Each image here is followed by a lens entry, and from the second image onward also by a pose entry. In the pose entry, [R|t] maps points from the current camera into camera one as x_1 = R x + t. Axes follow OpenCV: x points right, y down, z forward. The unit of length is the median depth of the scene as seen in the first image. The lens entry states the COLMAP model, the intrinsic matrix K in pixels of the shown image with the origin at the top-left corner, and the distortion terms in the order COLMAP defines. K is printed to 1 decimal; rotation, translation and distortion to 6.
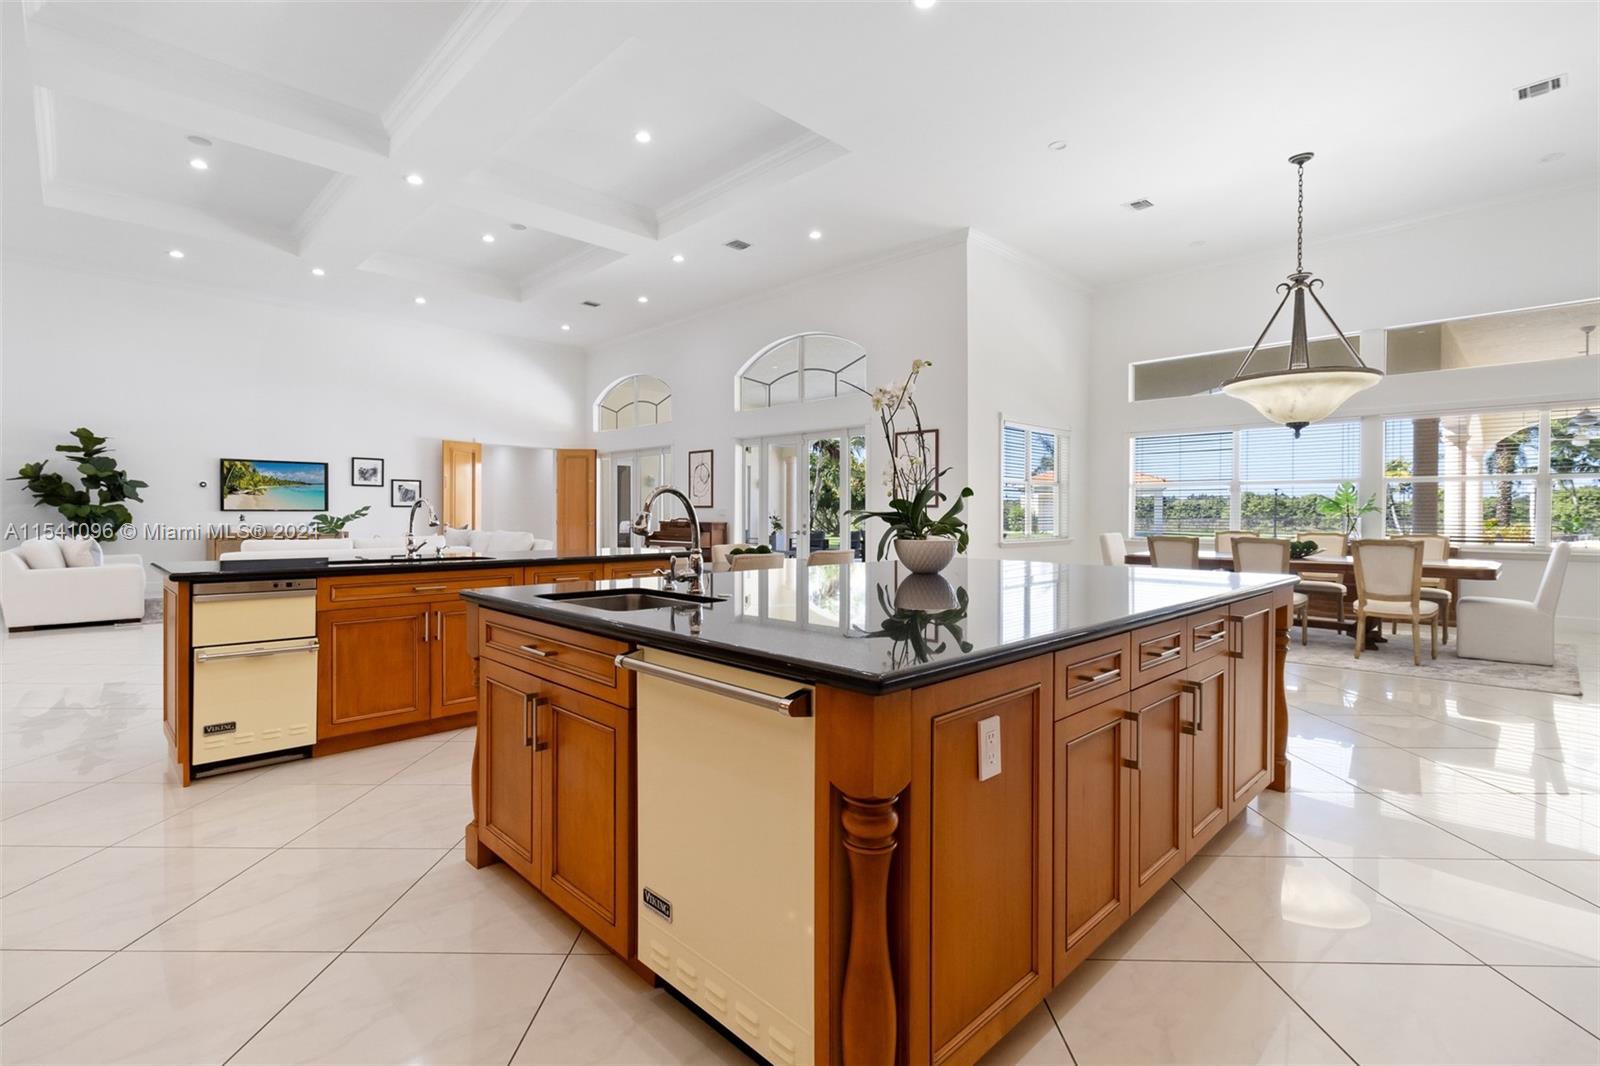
lens RADIAL K [[737.0, 0, 791.5], [0, 737.0, 518.8], [0, 0, 1]] dist [0.002083, 0.001457]
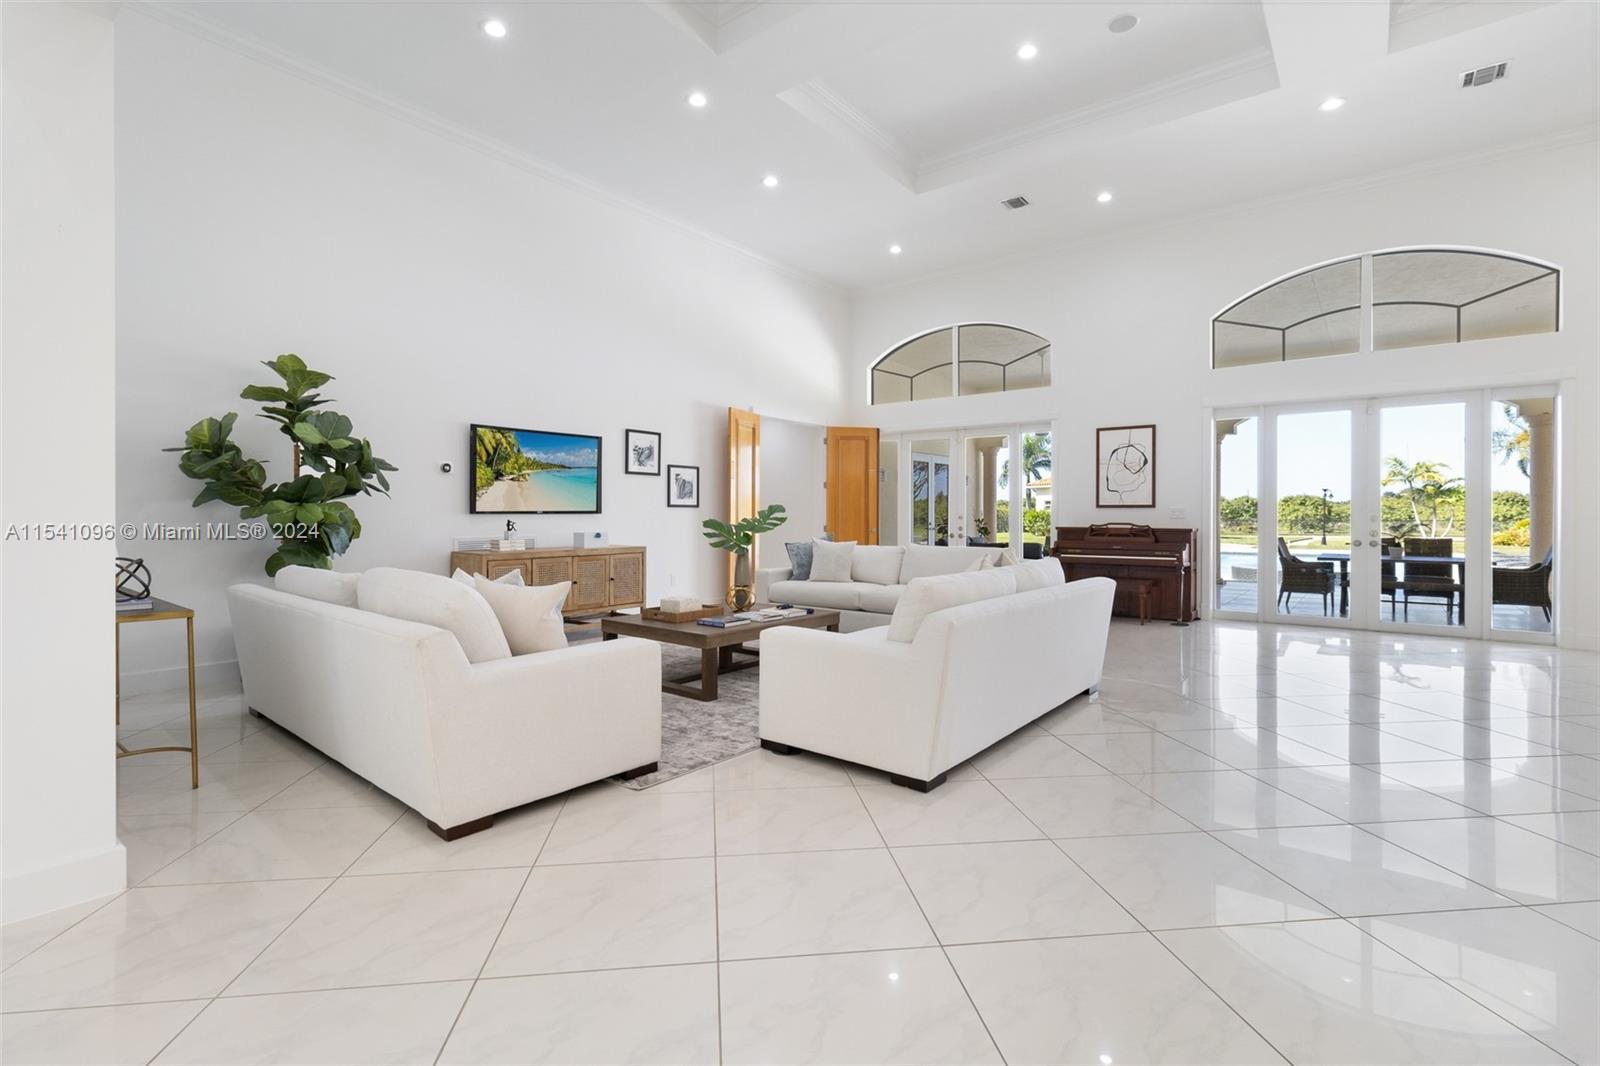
lens RADIAL K [[737.0, 0, 794.2], [0, 737.0, 517.6], [0, 0, 1]] dist [0.002083, 0.001457]
pose [[0.991604, -0.002298, 0.129294, -0.697820], [0.002617, 0.999994, -0.002299, -0.006459], [-0.129287, 0.002618, 0.991604, 0.454994]]
